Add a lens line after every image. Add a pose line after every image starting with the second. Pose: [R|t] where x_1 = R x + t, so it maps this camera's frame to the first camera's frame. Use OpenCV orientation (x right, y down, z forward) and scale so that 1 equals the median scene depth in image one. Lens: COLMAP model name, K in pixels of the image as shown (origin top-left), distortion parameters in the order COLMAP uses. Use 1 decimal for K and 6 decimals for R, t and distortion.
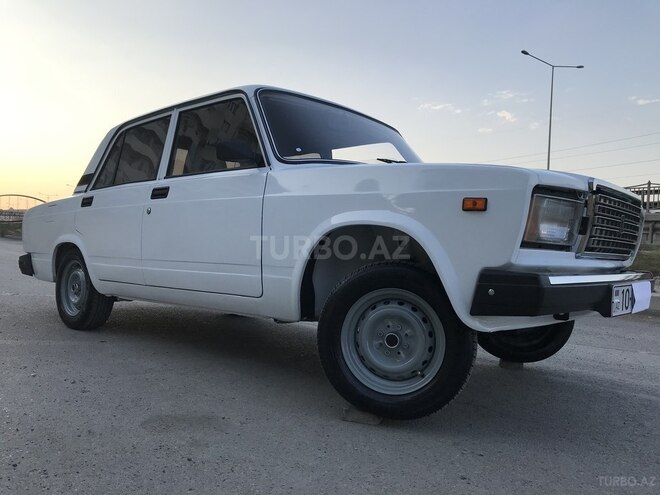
lens RADIAL K [[548.8, 0, 327.2], [0, 548.8, 257.6], [0, 0, 1]] dist [-0.011522, -0.006926]
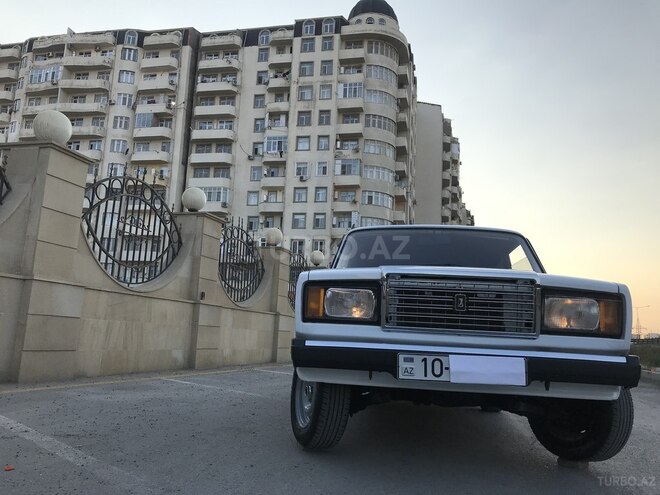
lens RADIAL K [[536.2, 0, 327.4], [0, 536.2, 257.7], [0, 0, 1]] dist [0.008503, -0.011528]
pose [[0.587038, -0.140507, -0.797273, 1.353302], [-0.041272, 0.978348, -0.202808, 0.089830], [0.808507, 0.151961, 0.568528, 0.144863]]
